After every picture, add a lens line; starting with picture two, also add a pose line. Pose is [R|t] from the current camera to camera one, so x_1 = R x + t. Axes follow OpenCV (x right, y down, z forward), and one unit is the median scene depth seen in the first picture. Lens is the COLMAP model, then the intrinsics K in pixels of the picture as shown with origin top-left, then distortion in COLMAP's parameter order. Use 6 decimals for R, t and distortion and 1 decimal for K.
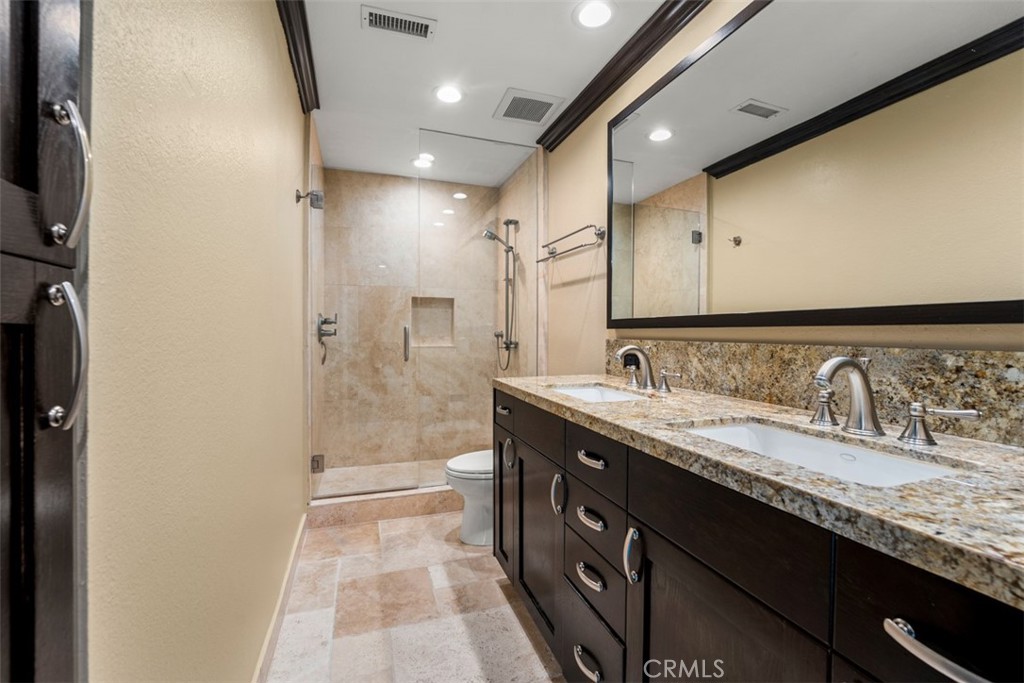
lens RADIAL K [[432.6, 0, 511.2], [0, 432.6, 340.6], [0, 0, 1]] dist [-0.023988, 0.006080]
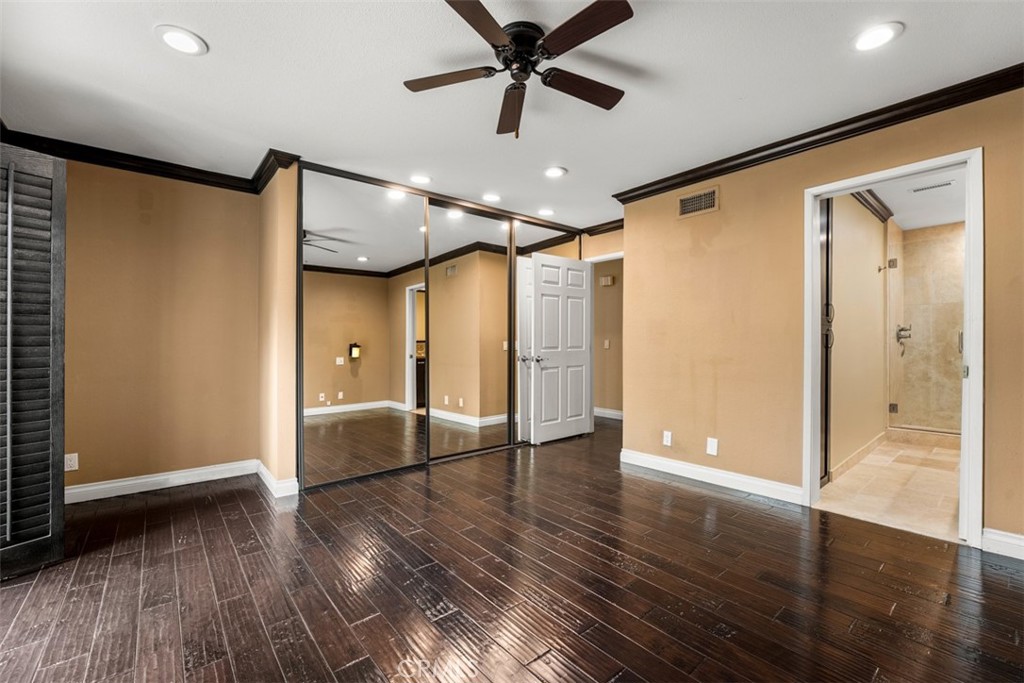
lens RADIAL K [[432.6, 0, 511.2], [0, 432.6, 340.6], [0, 0, 1]] dist [-0.023988, 0.006080]
pose [[0.360501, -0.005146, -0.932745, 0.544748], [-0.006161, 0.999950, -0.007898, 0.019808], [0.932738, 0.008594, 0.360451, -0.975167]]
